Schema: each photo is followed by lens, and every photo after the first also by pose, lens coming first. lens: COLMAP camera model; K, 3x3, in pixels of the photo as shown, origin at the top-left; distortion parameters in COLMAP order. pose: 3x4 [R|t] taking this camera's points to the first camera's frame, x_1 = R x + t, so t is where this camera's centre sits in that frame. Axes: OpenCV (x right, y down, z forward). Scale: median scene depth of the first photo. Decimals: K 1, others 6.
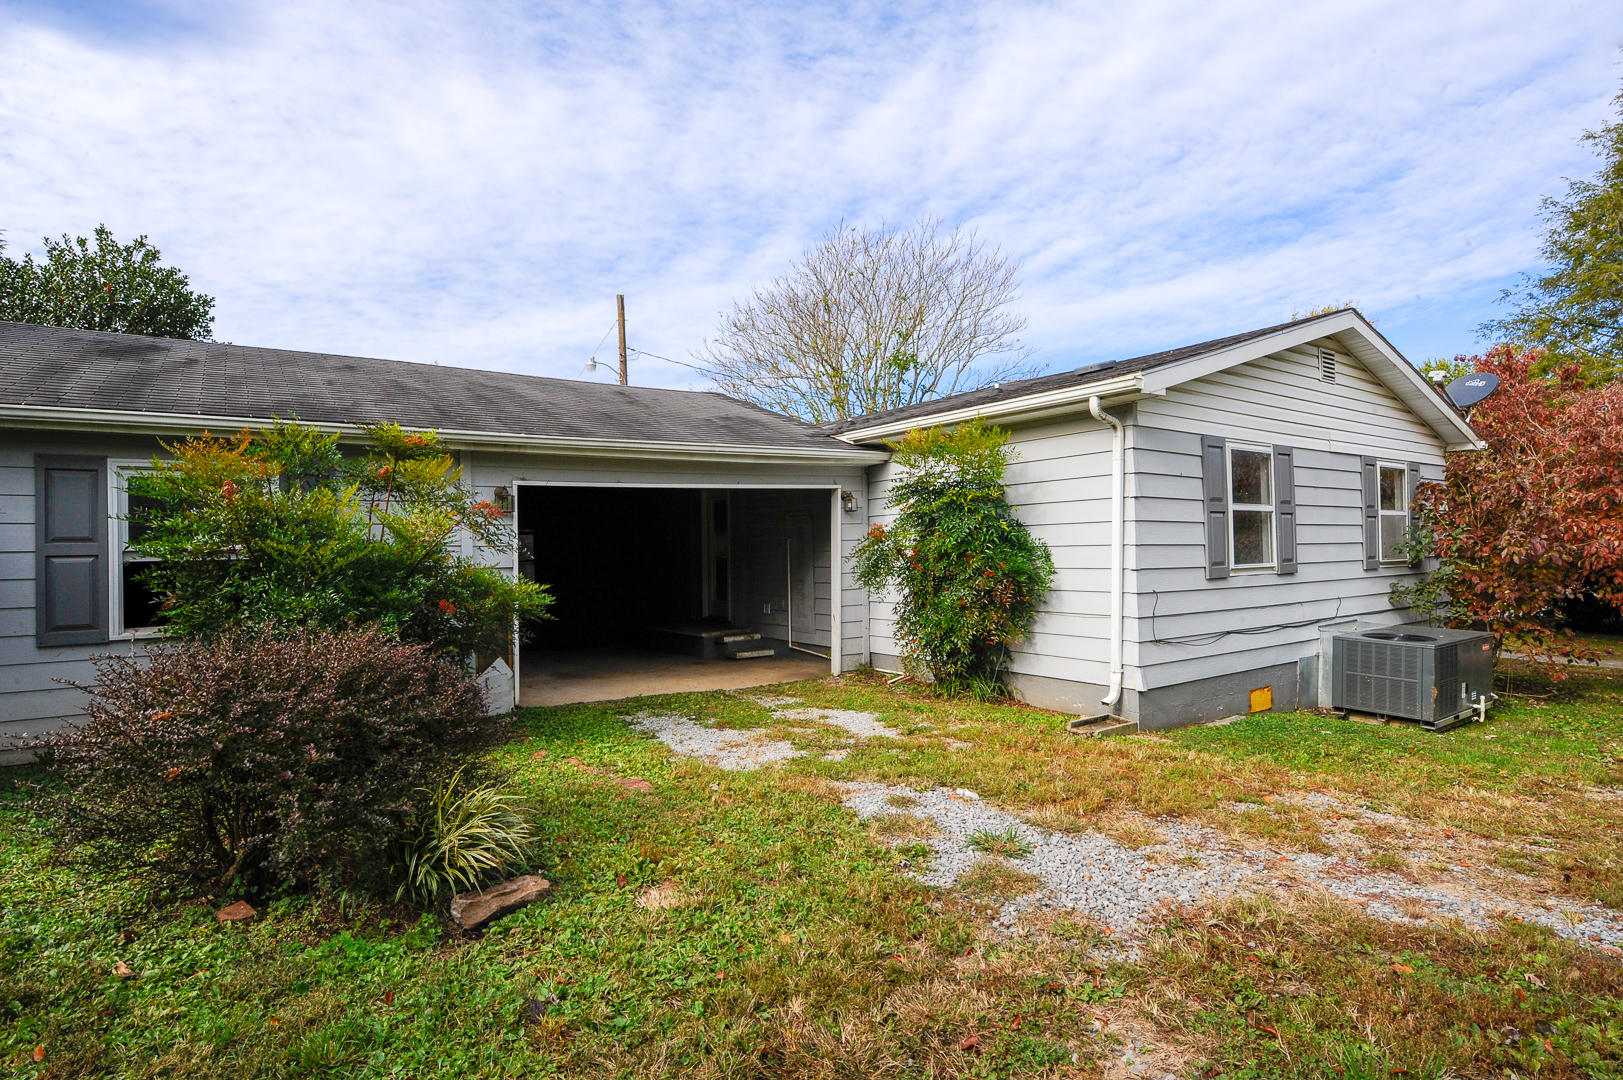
lens RADIAL K [[827.1, 0, 811.5], [0, 827.1, 540.0], [0, 0, 1]] dist [-0.016760, -0.000158]
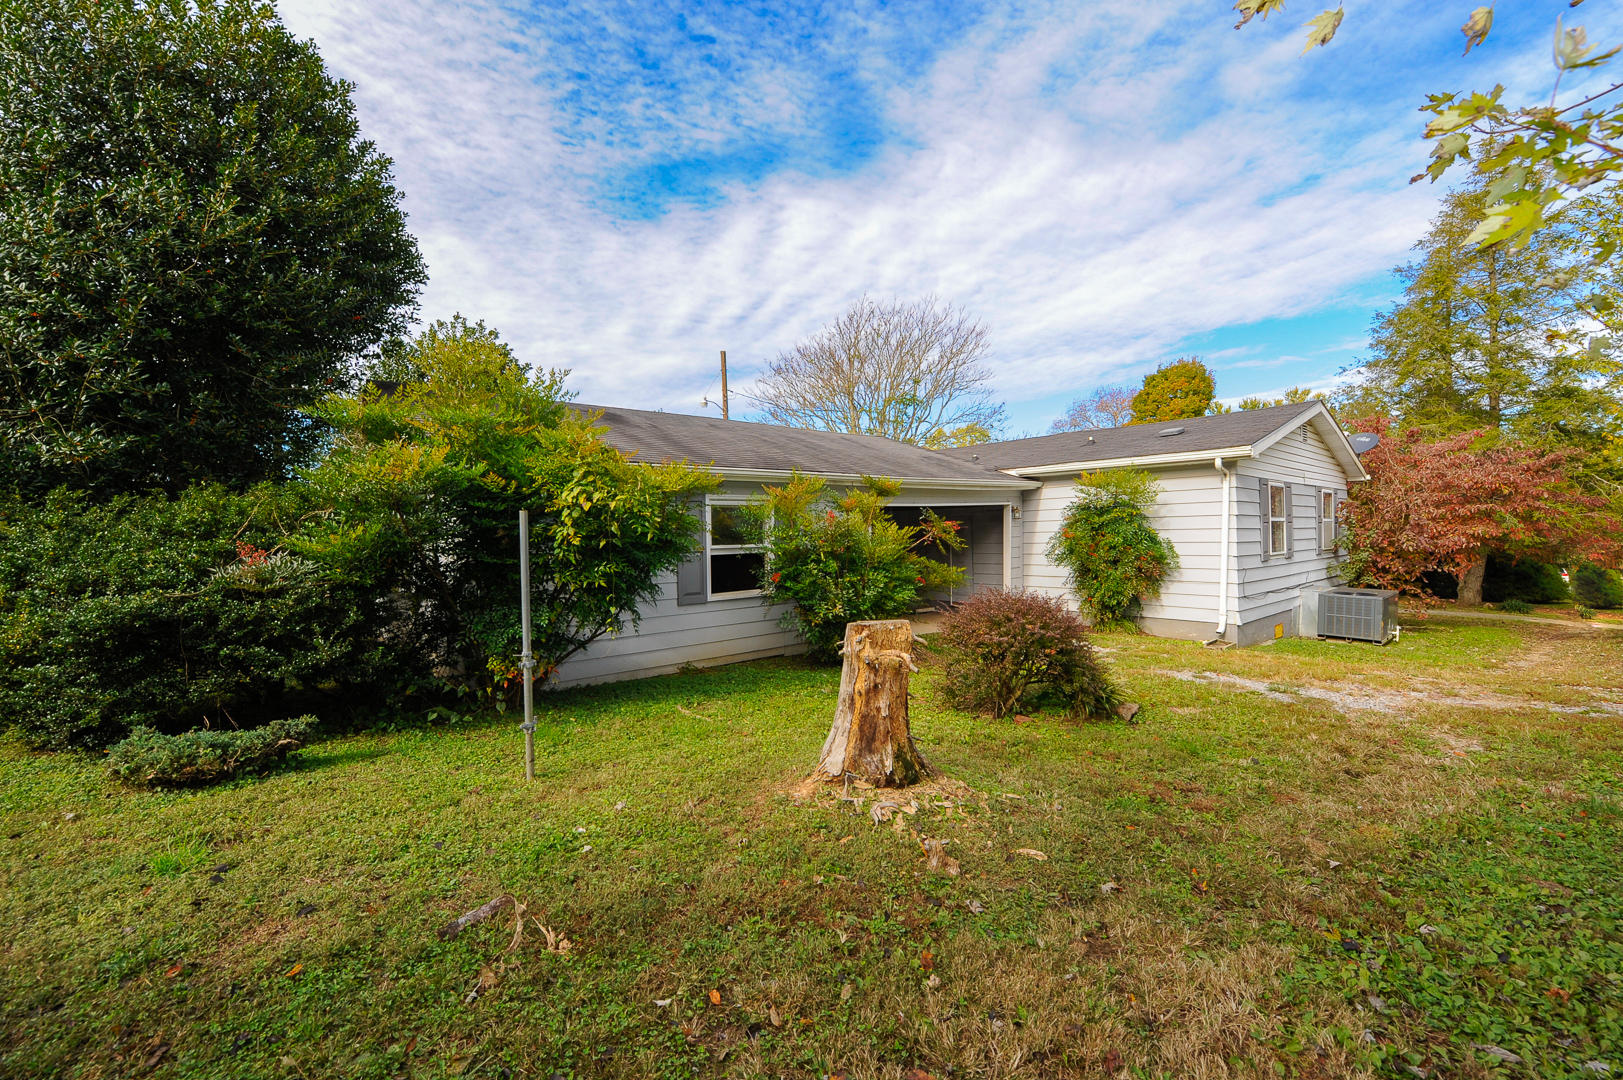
lens RADIAL K [[648.6, 0, 811.5], [0, 648.6, 540.0], [0, 0, 1]] dist [-0.027802, -0.000248]
pose [[0.997038, -0.001161, 0.076897, -0.528701], [-0.000297, 0.999821, 0.018939, -0.020645], [-0.076906, -0.018906, 0.996859, -0.248362]]
